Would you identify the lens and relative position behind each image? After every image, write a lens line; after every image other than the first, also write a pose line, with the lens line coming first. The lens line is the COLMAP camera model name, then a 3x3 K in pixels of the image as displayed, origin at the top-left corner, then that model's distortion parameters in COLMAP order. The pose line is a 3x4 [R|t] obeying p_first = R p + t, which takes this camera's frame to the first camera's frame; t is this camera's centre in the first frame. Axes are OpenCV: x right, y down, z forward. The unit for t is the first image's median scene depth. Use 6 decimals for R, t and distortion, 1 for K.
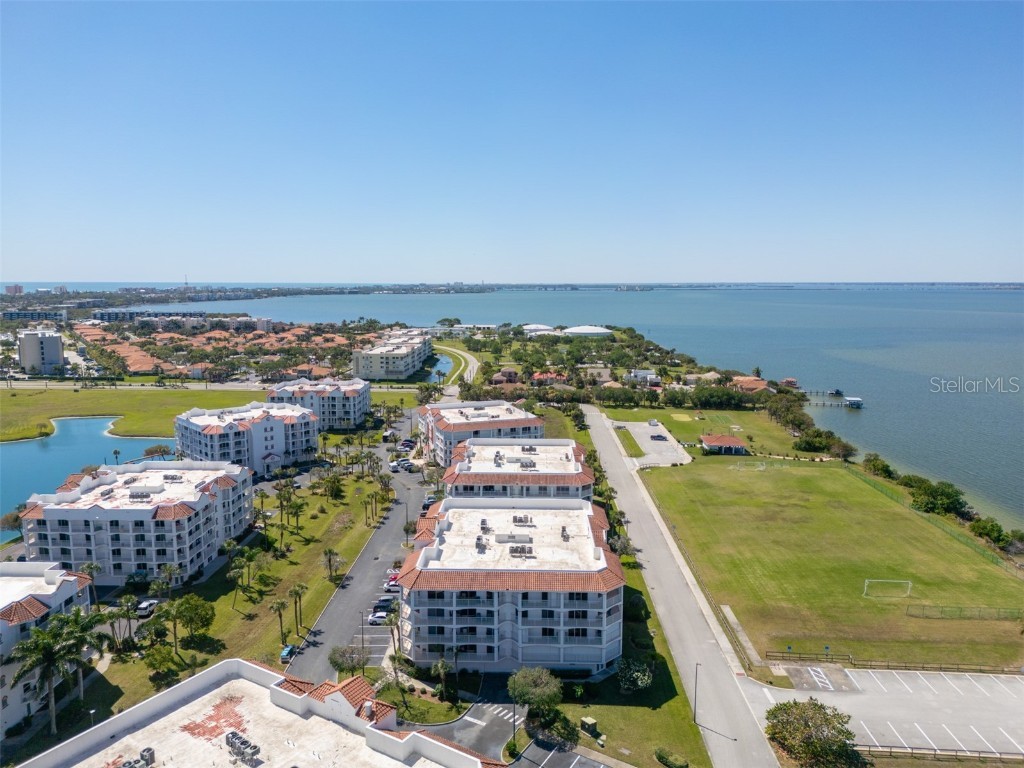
lens RADIAL K [[715.6, 0, 512.0], [0, 715.6, 384.0], [0, 0, 1]] dist [0.089191, -0.100786]
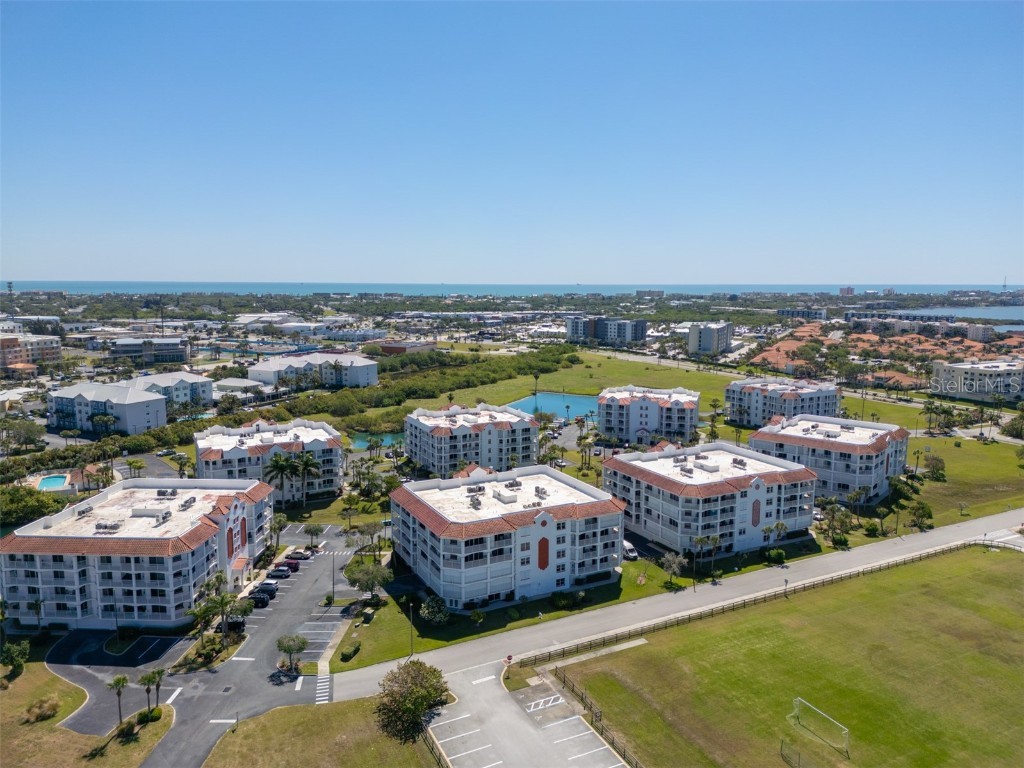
lens RADIAL K [[715.6, 0, 512.0], [0, 715.6, 384.0], [0, 0, 1]] dist [0.089191, -0.100786]
pose [[0.490375, 0.124555, -0.862565, 0.652164], [-0.127528, 0.989336, 0.070360, -0.035713], [0.862130, 0.075498, 0.501030, 0.262285]]
